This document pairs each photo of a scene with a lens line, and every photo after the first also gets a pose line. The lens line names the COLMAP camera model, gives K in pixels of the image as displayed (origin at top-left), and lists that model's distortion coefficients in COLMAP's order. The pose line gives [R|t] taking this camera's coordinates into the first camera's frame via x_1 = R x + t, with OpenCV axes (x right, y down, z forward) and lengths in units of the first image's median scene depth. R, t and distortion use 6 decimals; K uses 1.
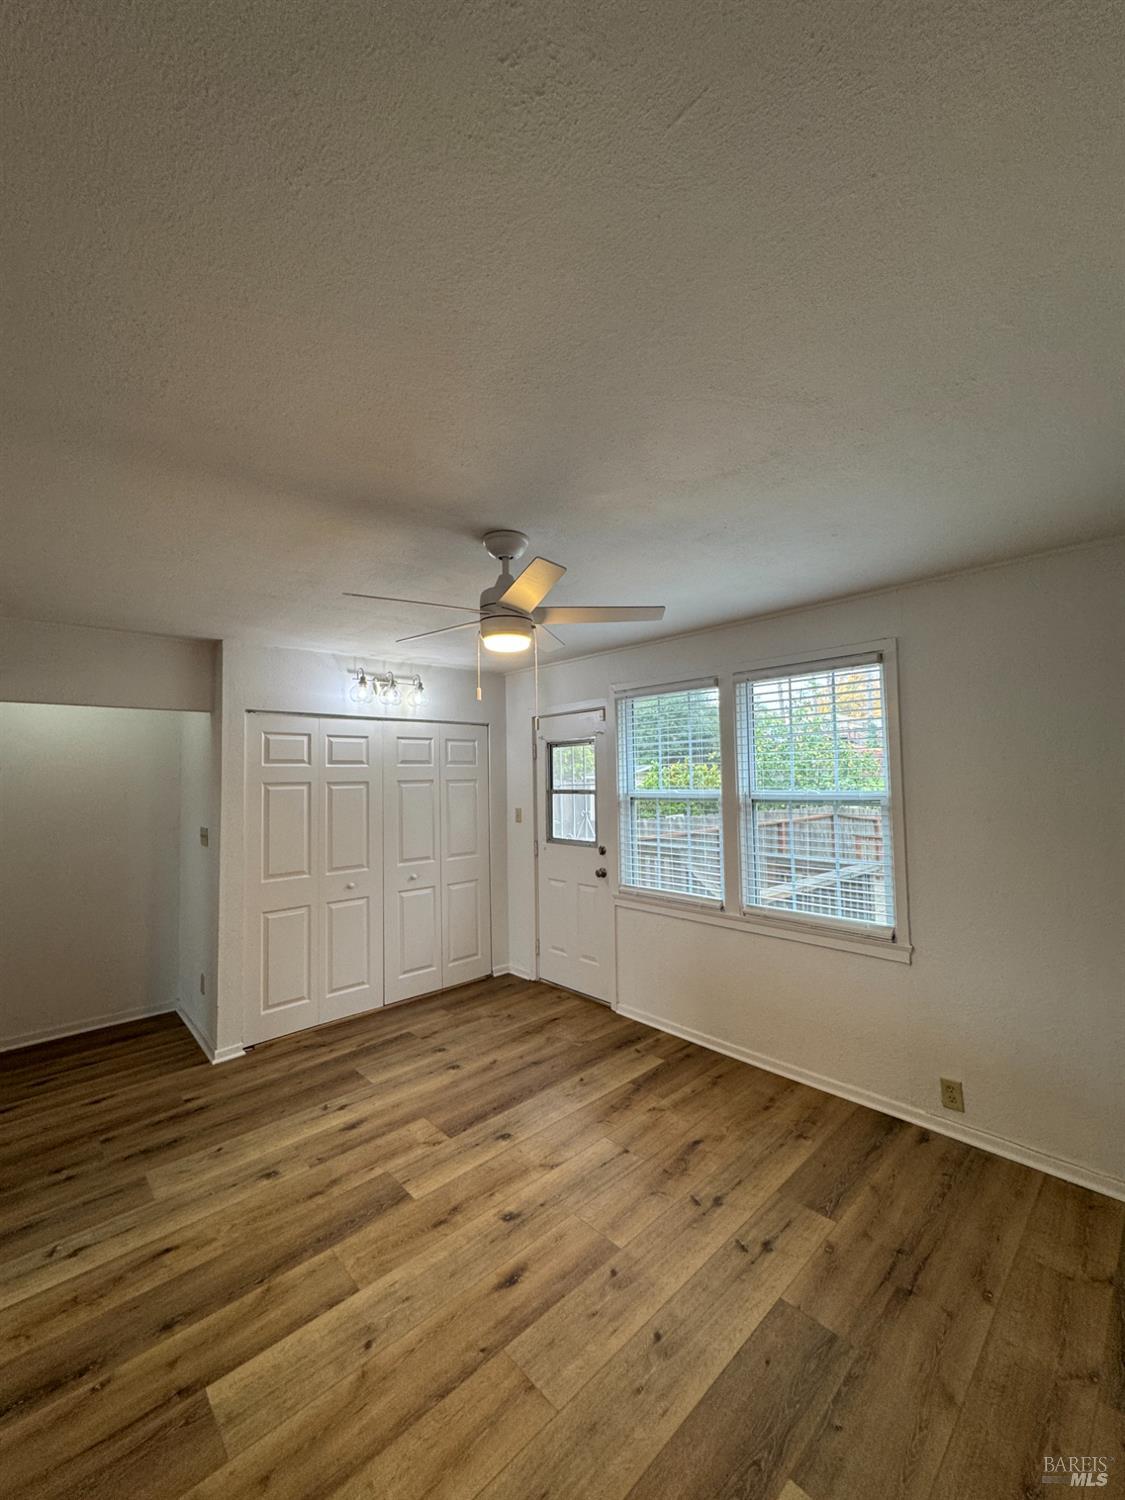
lens RADIAL K [[594.9, 0, 566.5], [0, 594.9, 756.3], [0, 0, 1]] dist [-0.000819, 0.000487]
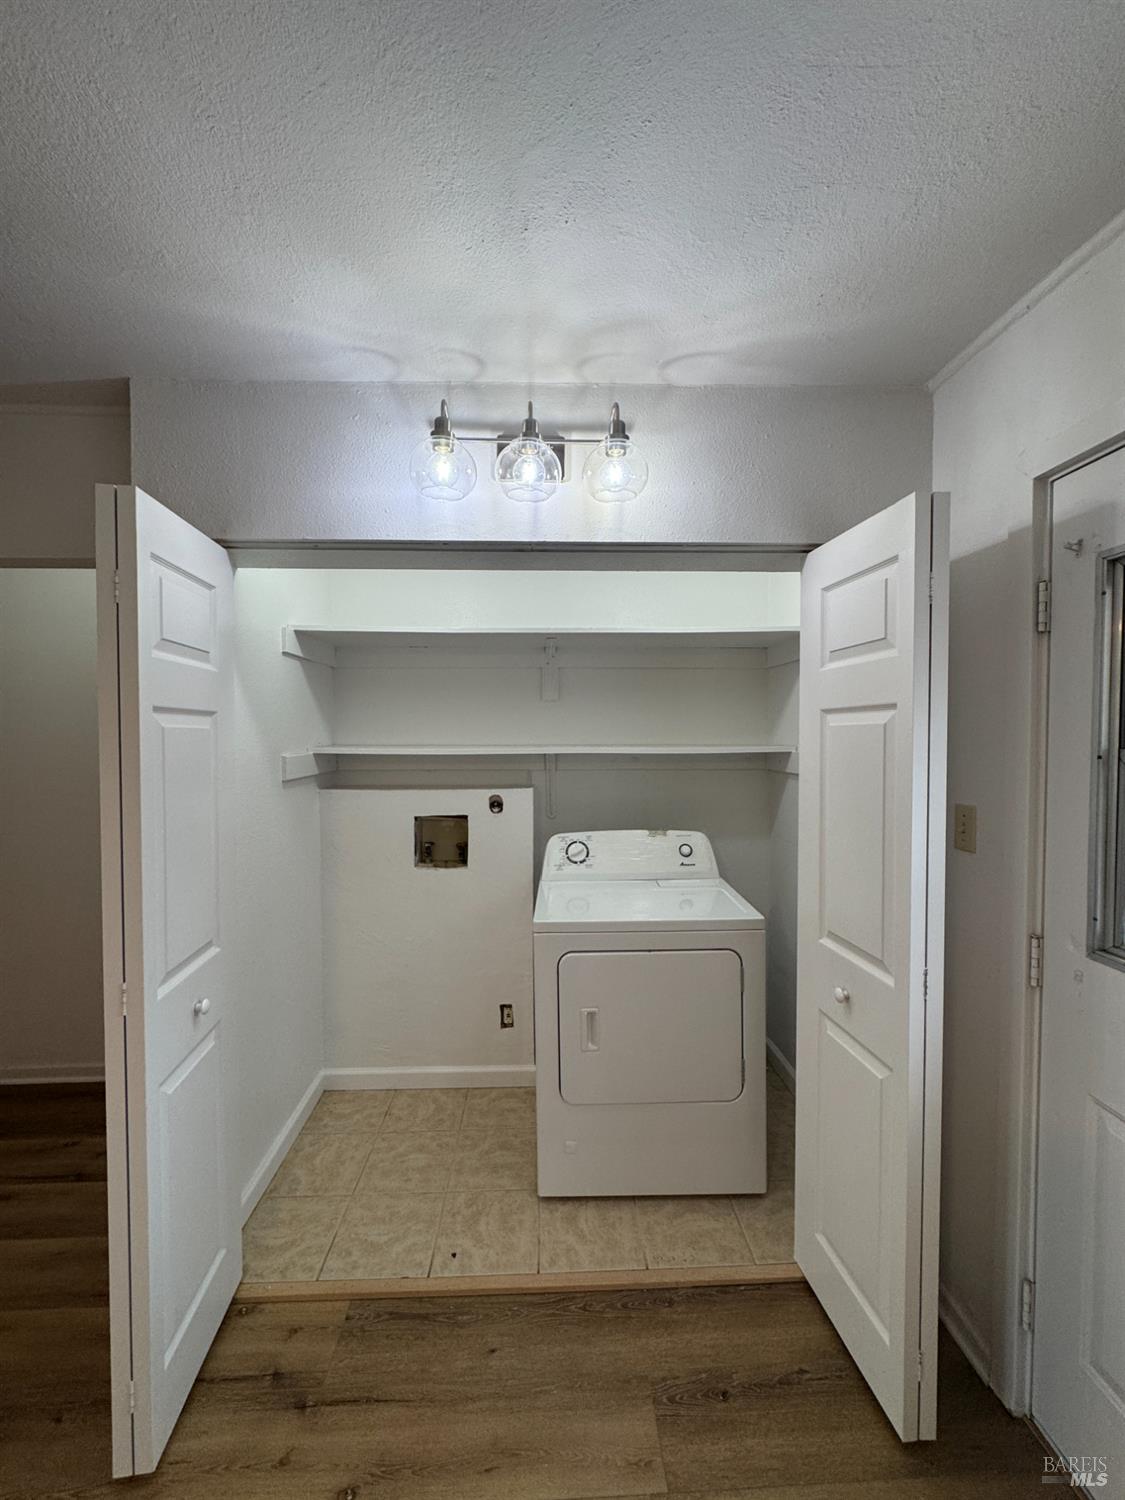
lens RADIAL K [[594.9, 0, 564.7], [0, 594.9, 754.9], [0, 0, 1]] dist [-0.000819, 0.000487]
pose [[0.753012, 0.033814, -0.657138, -0.066963], [0.009594, 0.998008, 0.062348, 0.073746], [0.657937, -0.053254, 0.751187, 1.193250]]
